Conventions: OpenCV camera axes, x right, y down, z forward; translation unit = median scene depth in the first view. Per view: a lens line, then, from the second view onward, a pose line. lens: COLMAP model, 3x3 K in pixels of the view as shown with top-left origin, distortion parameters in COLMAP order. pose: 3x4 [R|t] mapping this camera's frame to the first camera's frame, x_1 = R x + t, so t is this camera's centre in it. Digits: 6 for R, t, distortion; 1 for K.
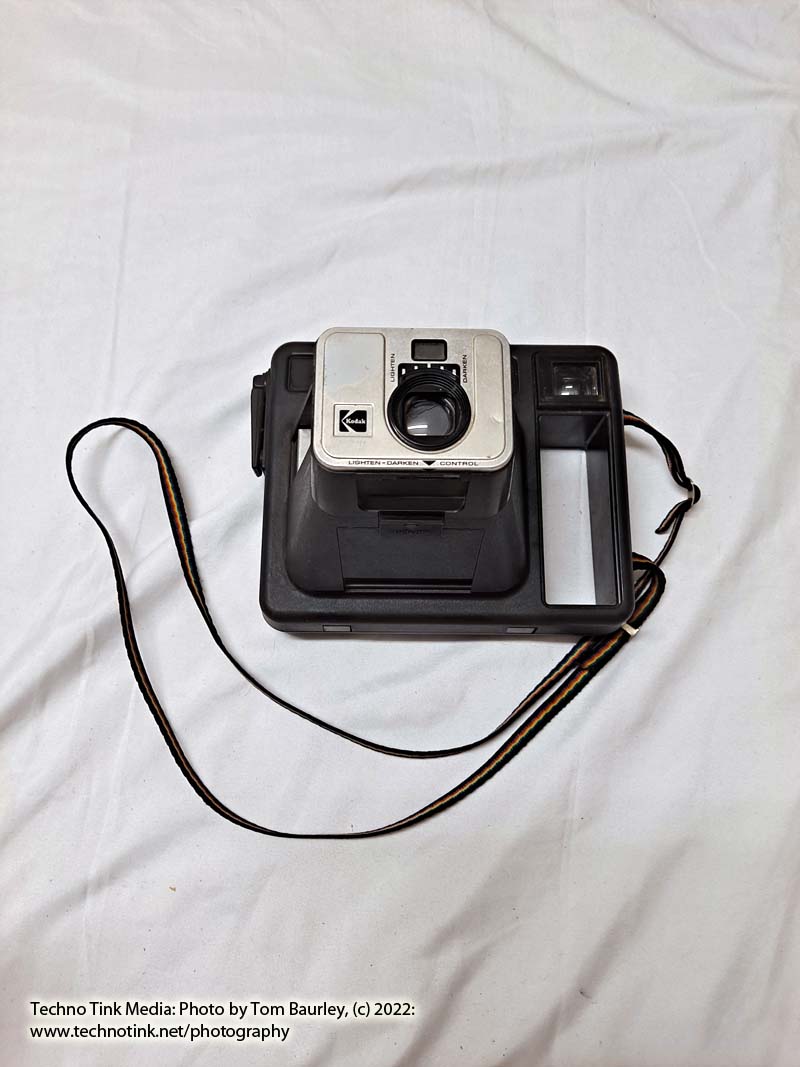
lens RADIAL K [[829.9, 0, 383.5], [0, 829.9, 529.2], [0, 0, 1]] dist [0.021335, -0.039752]
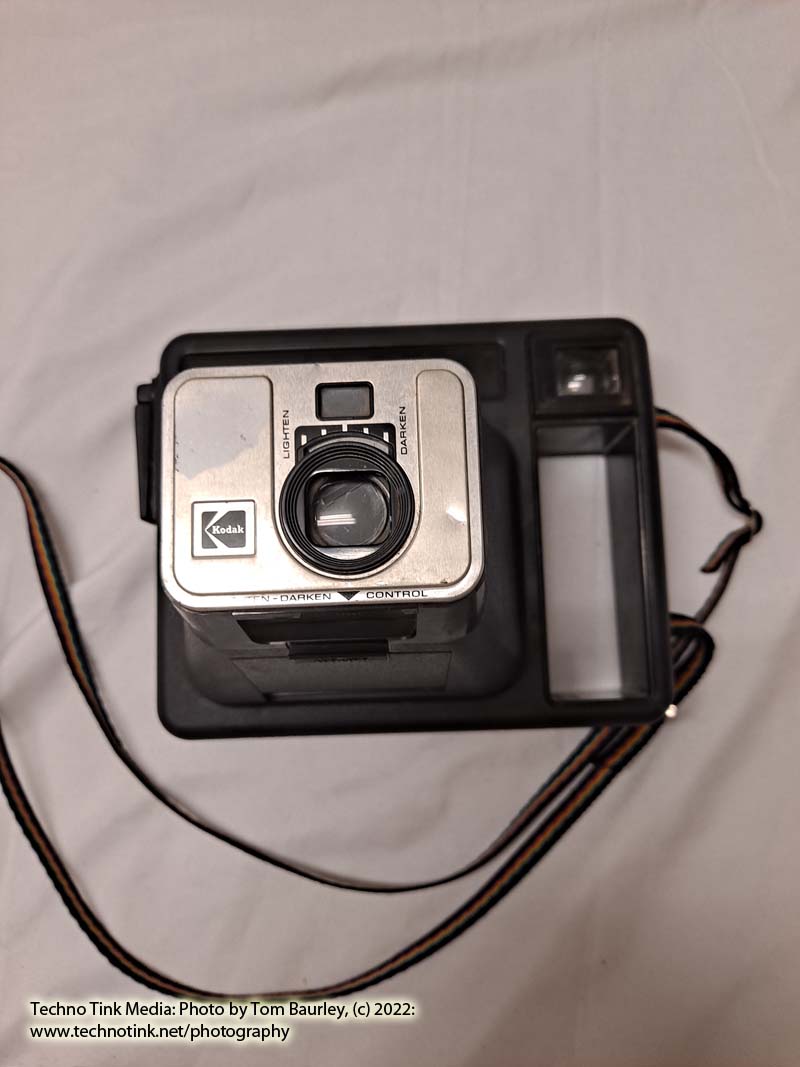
lens RADIAL K [[829.9, 0, 385.1], [0, 829.9, 530.3], [0, 0, 1]] dist [0.021335, -0.039752]
pose [[0.998757, -0.043840, -0.023707, 0.070064], [0.046576, 0.990298, 0.130925, -0.146906], [0.017738, -0.131867, 0.991109, 0.280284]]
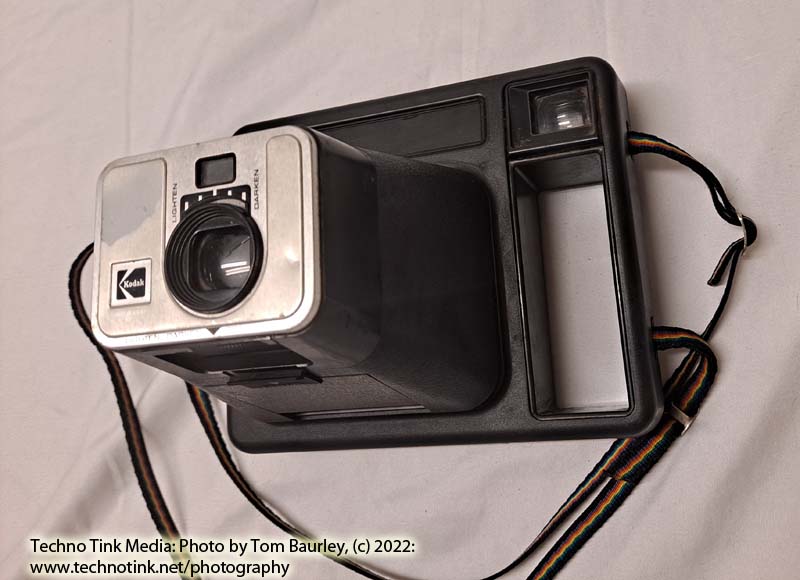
lens RADIAL K [[715.4, 0, 453.8], [0, 715.4, 225.8], [0, 0, 1]] dist [0.006929, 0.011862]
pose [[0.940934, -0.140901, -0.307881, 0.329200], [0.161182, 0.986059, 0.041331, -0.116631], [0.297766, -0.088515, 0.950527, 0.329760]]
